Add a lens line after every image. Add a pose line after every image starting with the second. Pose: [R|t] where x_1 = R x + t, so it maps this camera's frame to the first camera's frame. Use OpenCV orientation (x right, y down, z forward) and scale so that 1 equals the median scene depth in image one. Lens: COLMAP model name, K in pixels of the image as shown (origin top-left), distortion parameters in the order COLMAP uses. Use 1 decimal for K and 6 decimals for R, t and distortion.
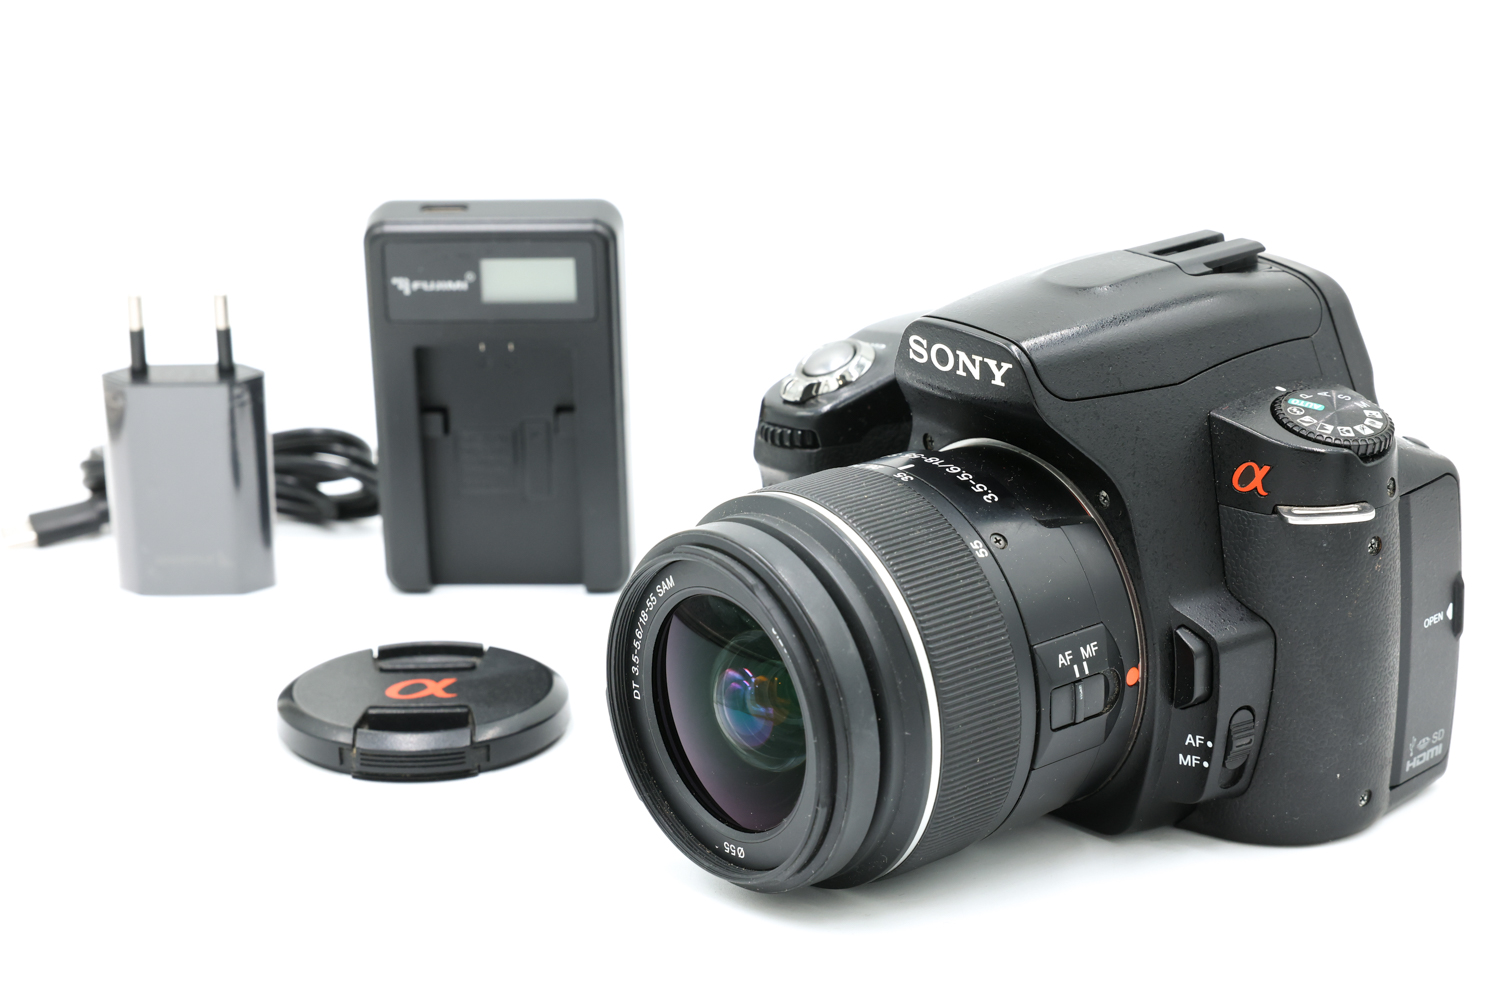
lens RADIAL K [[3836.2, 0, 749.8], [0, 3836.2, 501.6], [0, 0, 1]] dist [0.043649, 0.000000]
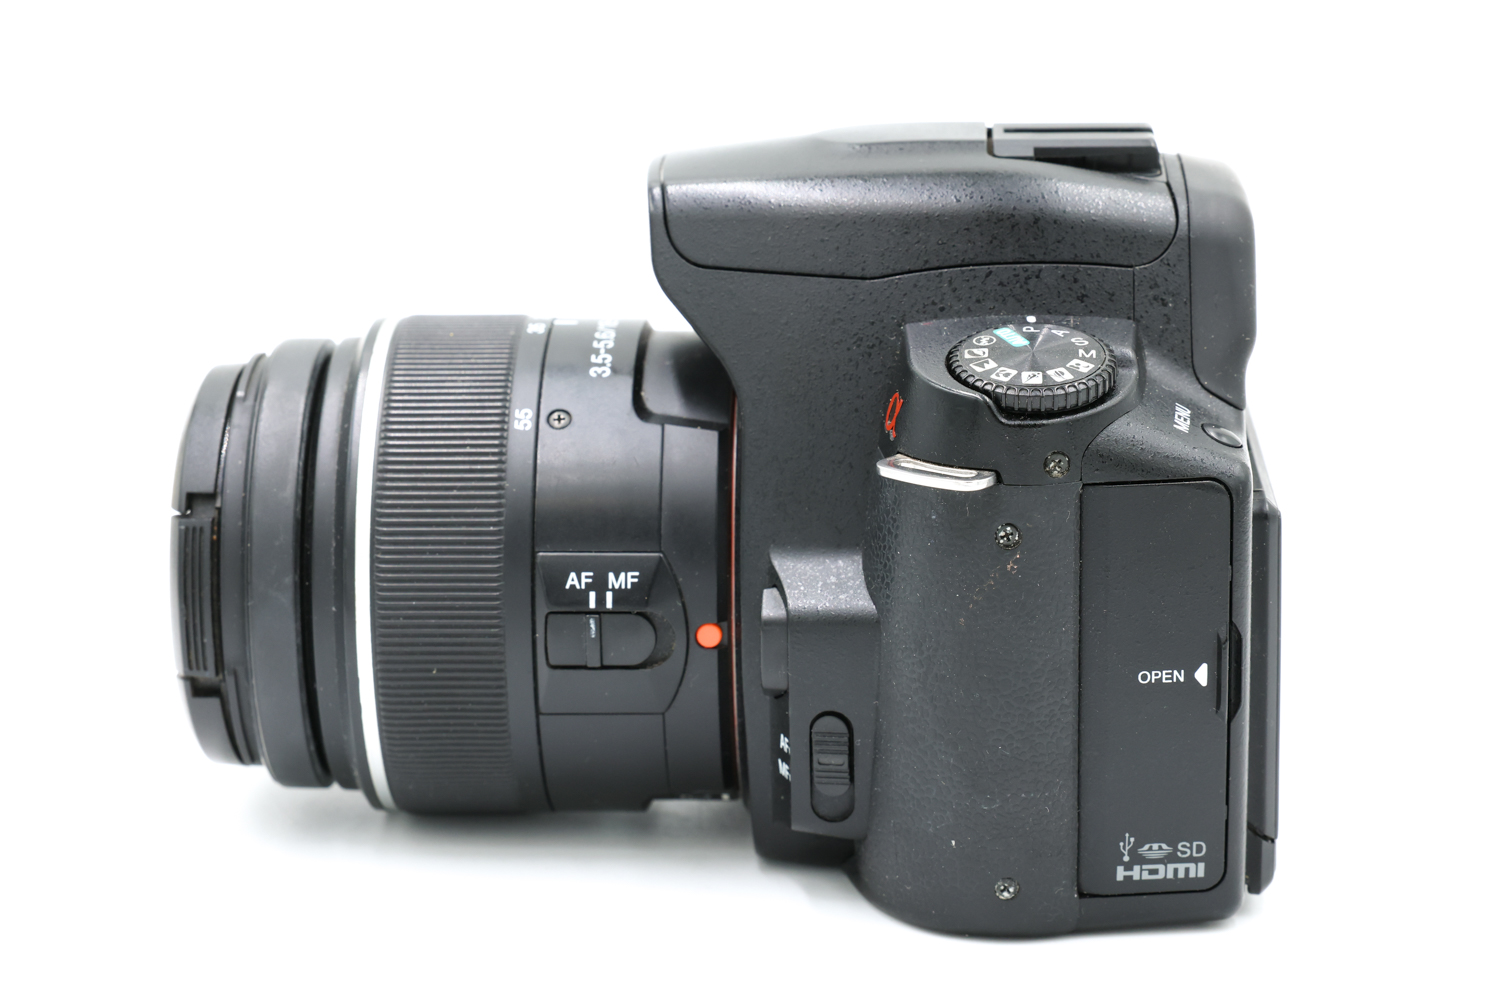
lens RADIAL K [[4123.2, 0, 750.7], [0, 4123.2, 498.9], [0, 0, 1]] dist [0.013039, 0.000000]
pose [[0.744599, 0.193591, -0.638823, 0.626010], [-0.221112, 0.974523, 0.037600, -0.013953], [0.629827, 0.113255, 0.768435, 0.369205]]
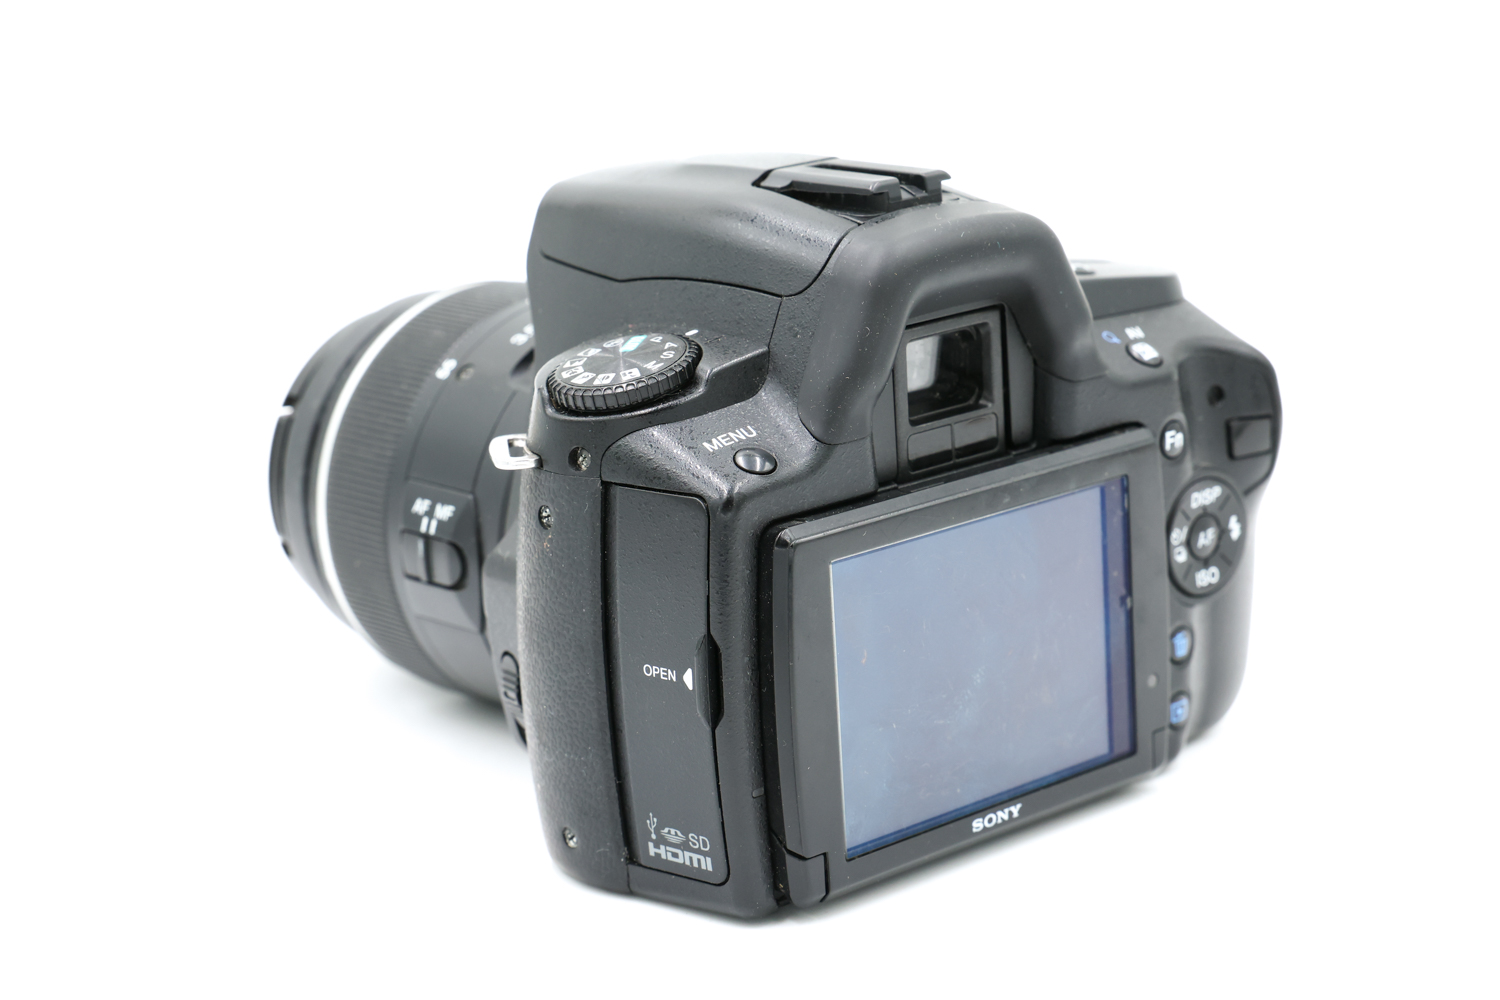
lens RADIAL K [[3395.1, 0, 750.9], [0, 3395.1, 499.2], [0, 0, 1]] dist [0.056028, 0.000000]
pose [[0.037386, 0.270848, -0.961896, 0.849865], [-0.274428, 0.928344, 0.250734, -0.182590], [0.960881, 0.254597, 0.109035, 0.966009]]
